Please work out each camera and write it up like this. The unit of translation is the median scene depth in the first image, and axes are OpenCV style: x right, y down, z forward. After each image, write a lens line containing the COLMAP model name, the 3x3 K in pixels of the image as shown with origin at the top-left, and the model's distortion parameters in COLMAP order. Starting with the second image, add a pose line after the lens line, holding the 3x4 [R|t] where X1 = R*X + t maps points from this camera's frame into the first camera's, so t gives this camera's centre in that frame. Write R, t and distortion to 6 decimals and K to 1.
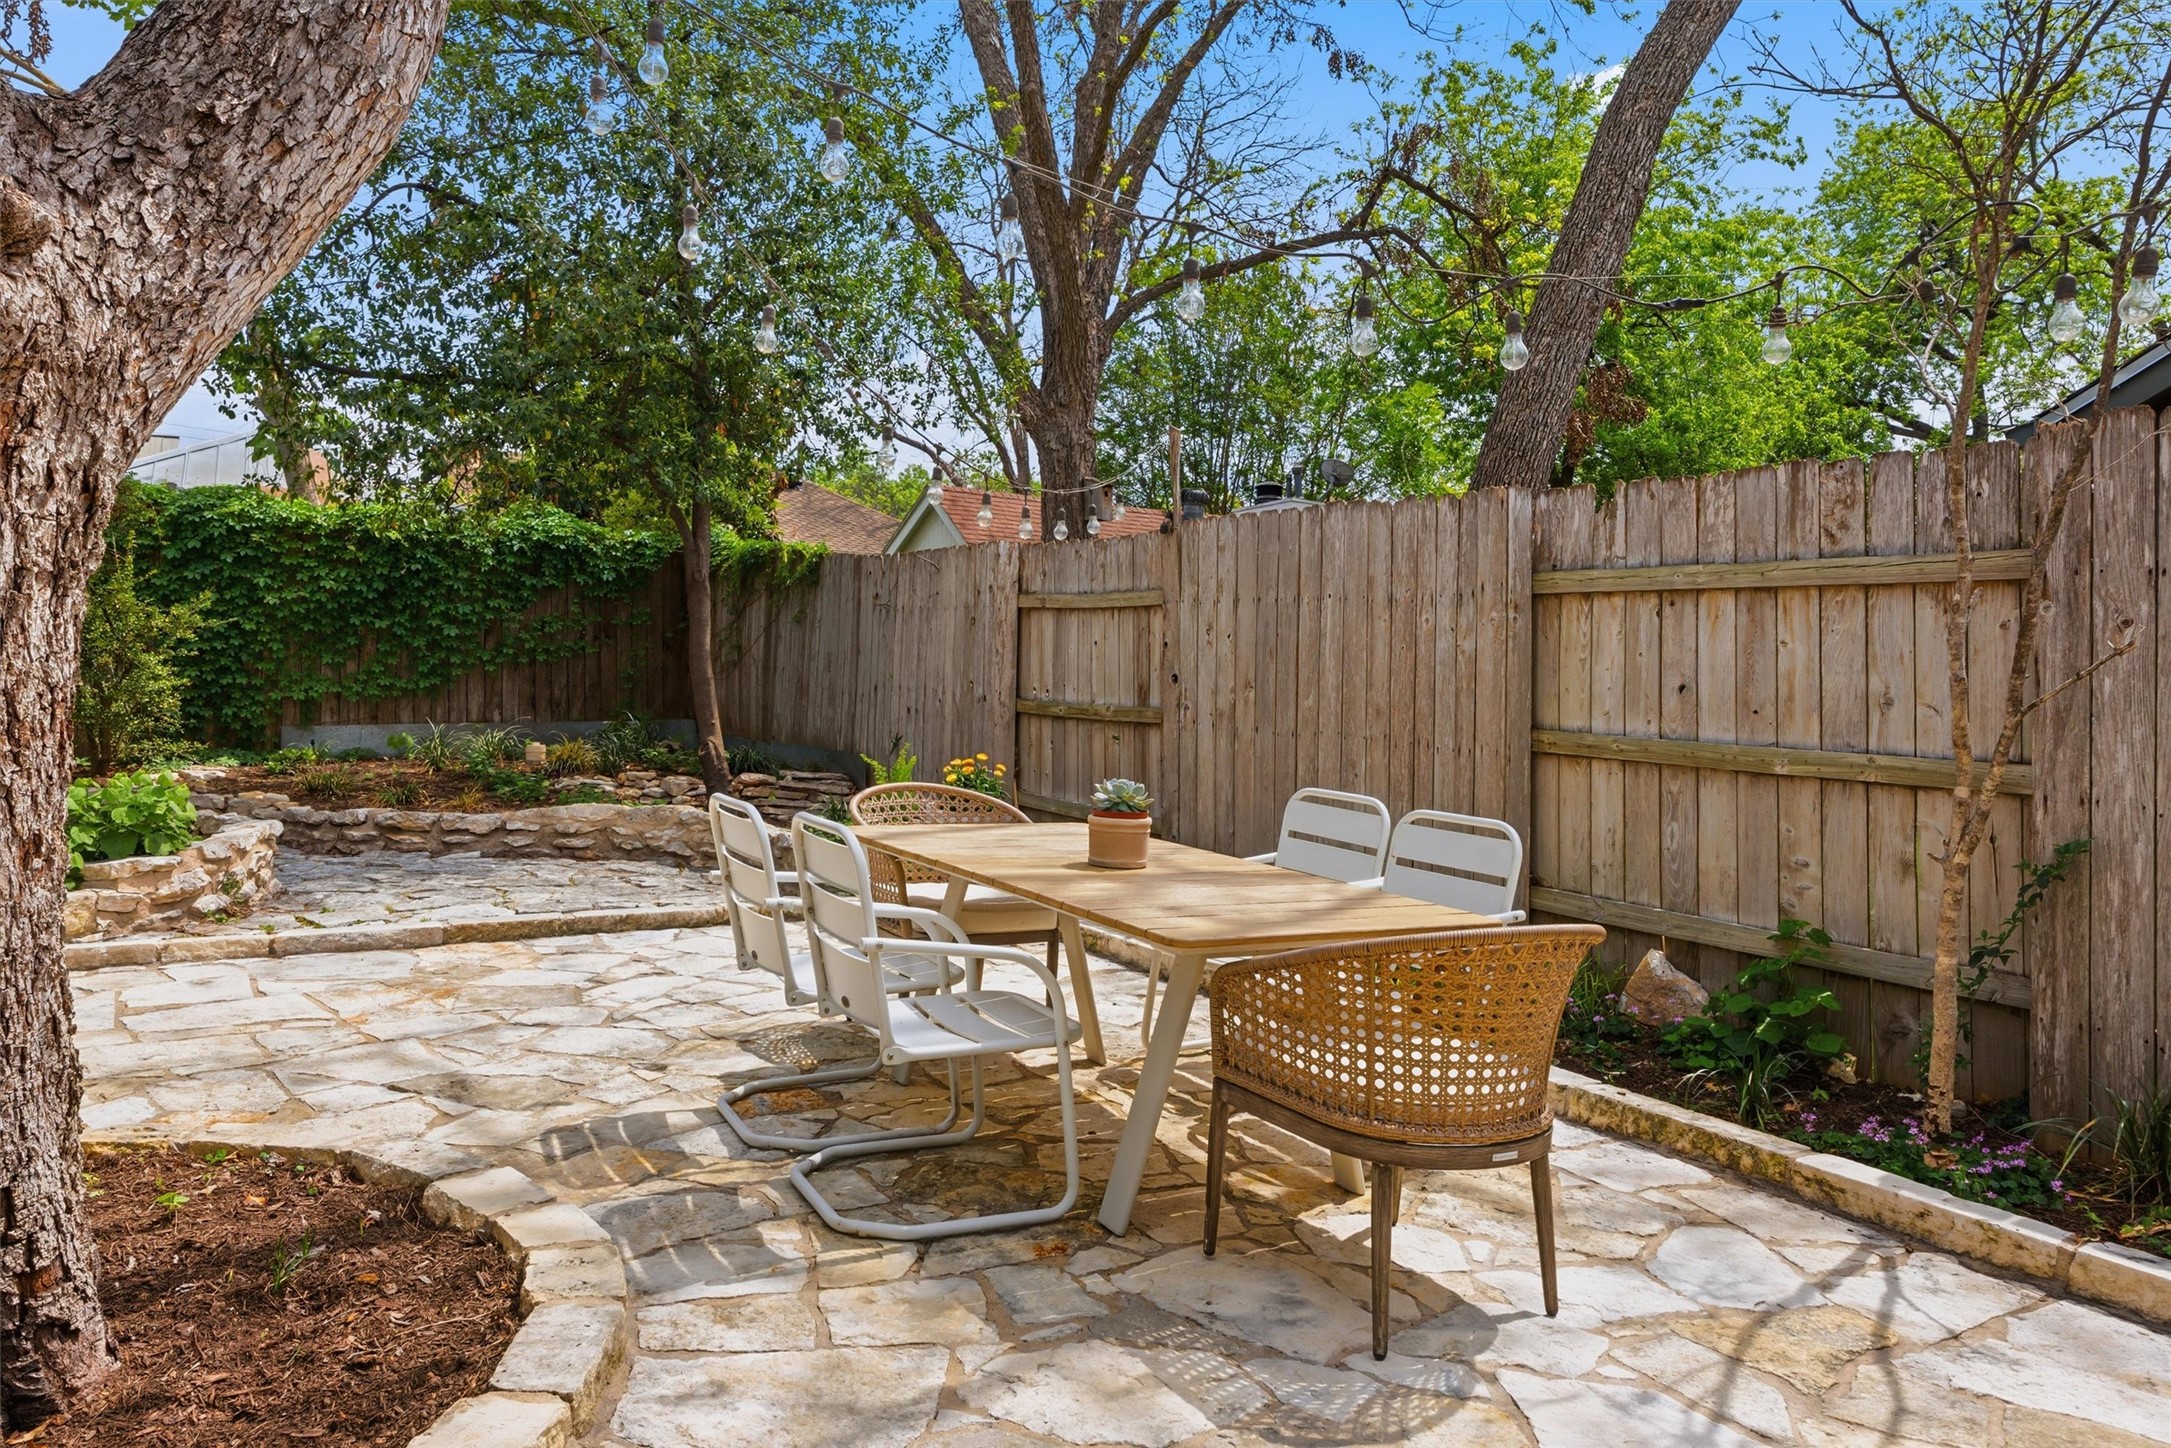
lens RADIAL K [[1239.8, 0, 1028.5], [0, 1239.8, 722.3], [0, 0, 1]] dist [-0.004010, -0.001394]
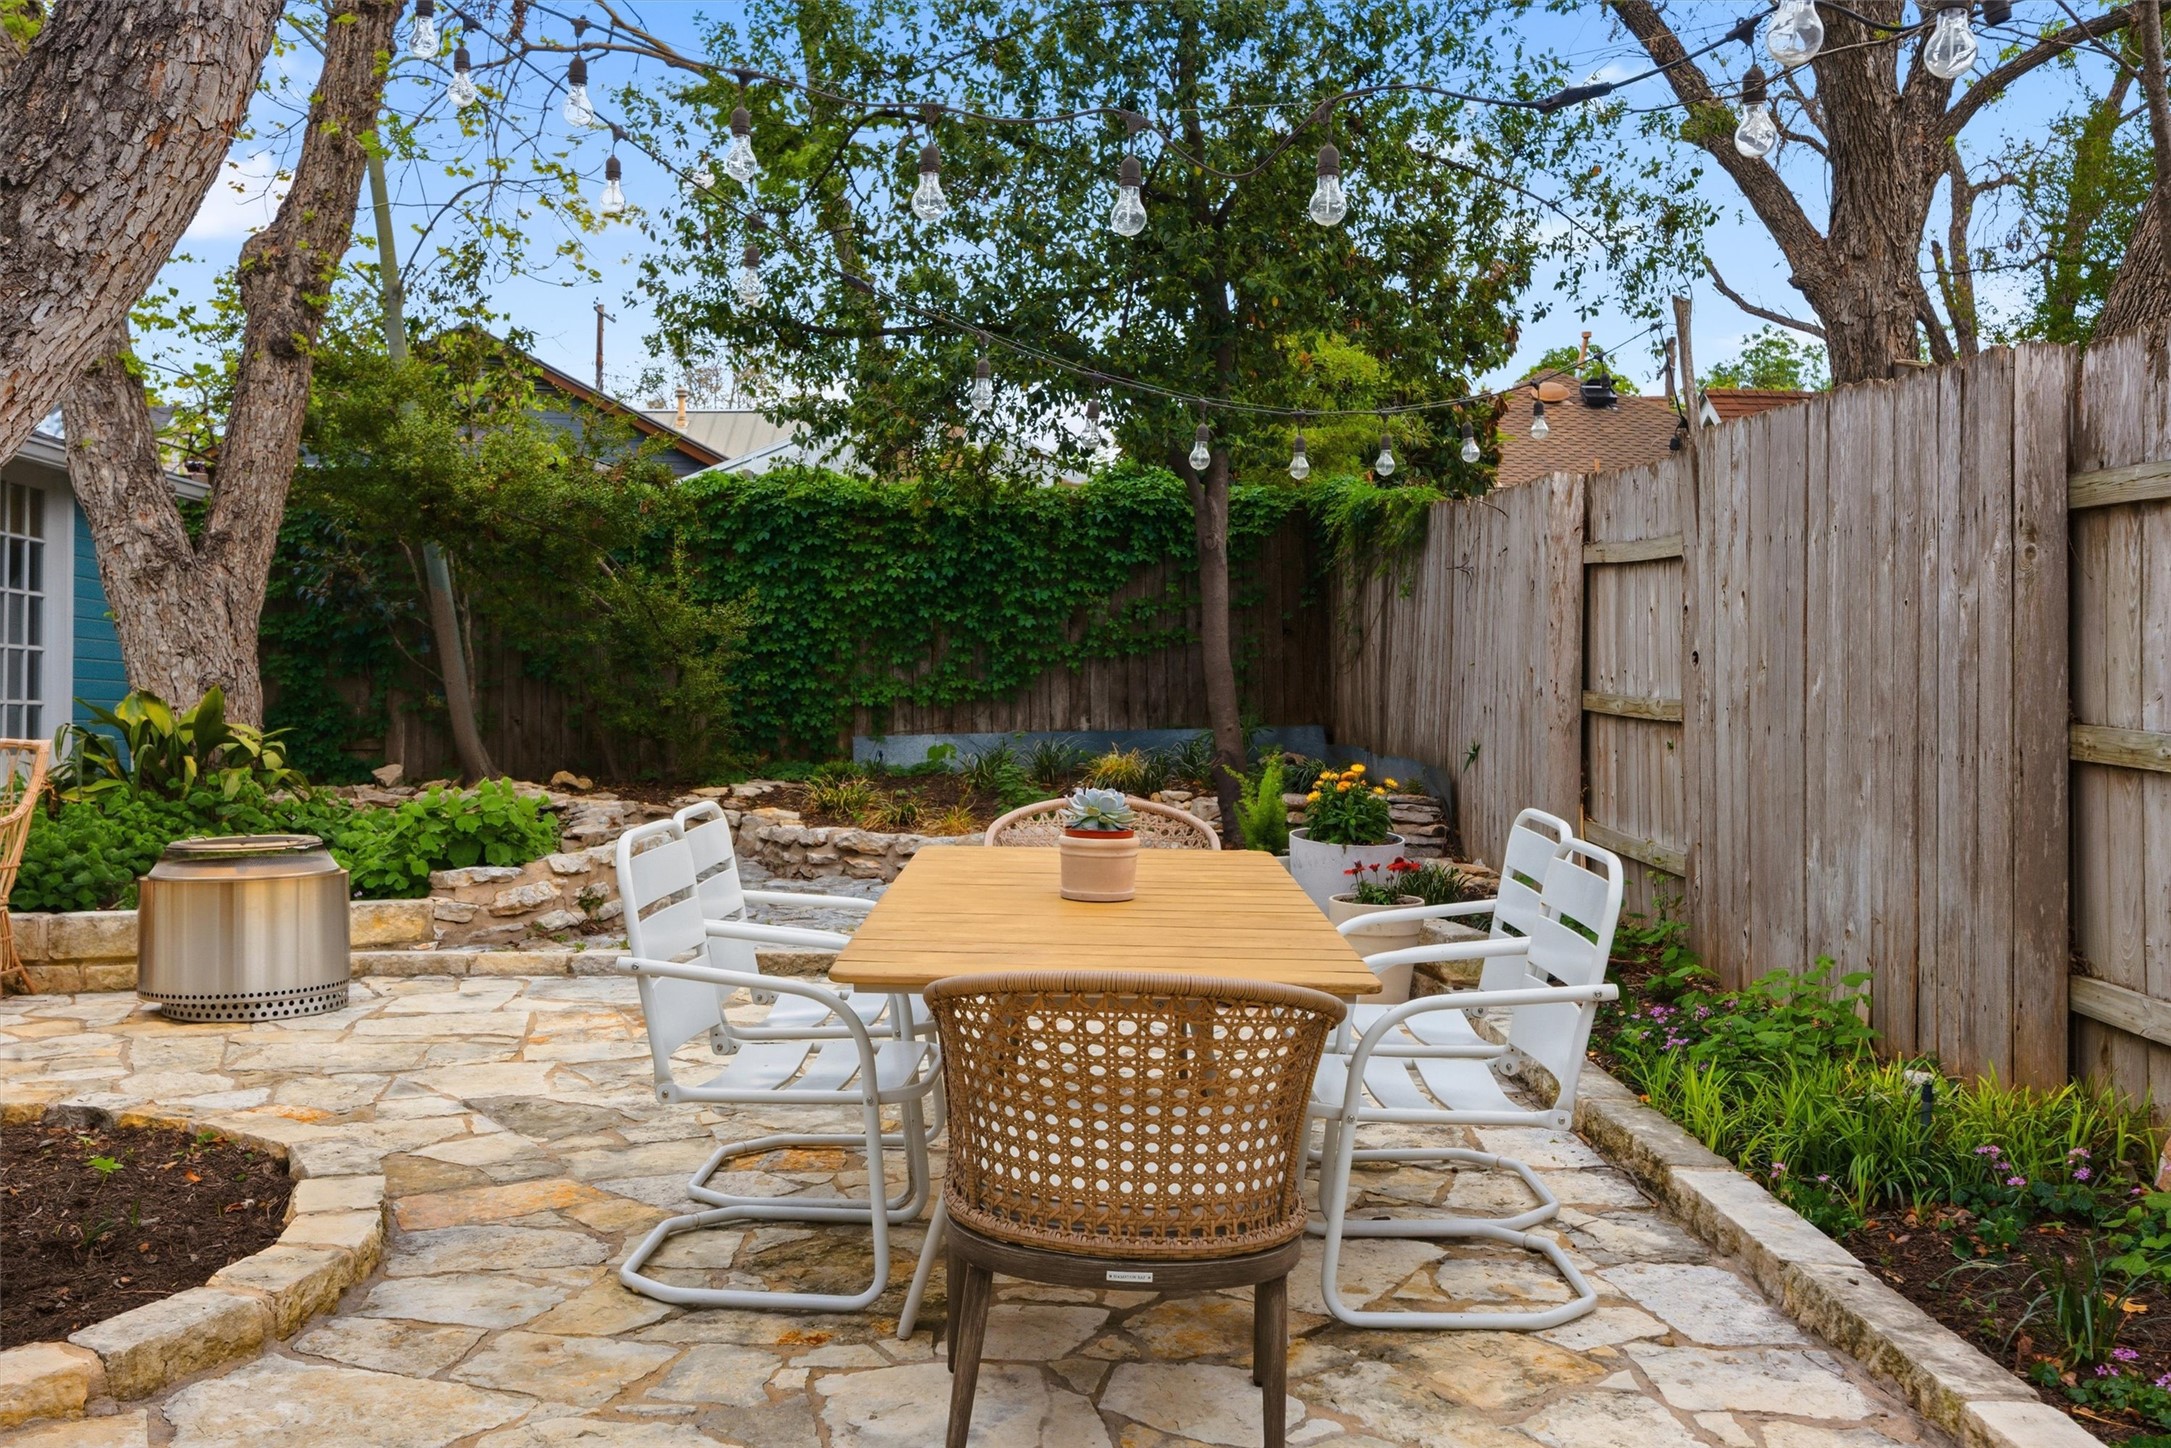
lens RADIAL K [[1666.0, 0, 1085.5], [0, 1666.0, 724.0], [0, 0, 1]] dist [-0.020074, 0.008308]
pose [[0.900630, -0.007597, -0.434521, 0.313202], [0.006038, 0.999969, -0.004969, 0.006094], [0.434545, 0.001852, 0.900648, 0.026760]]
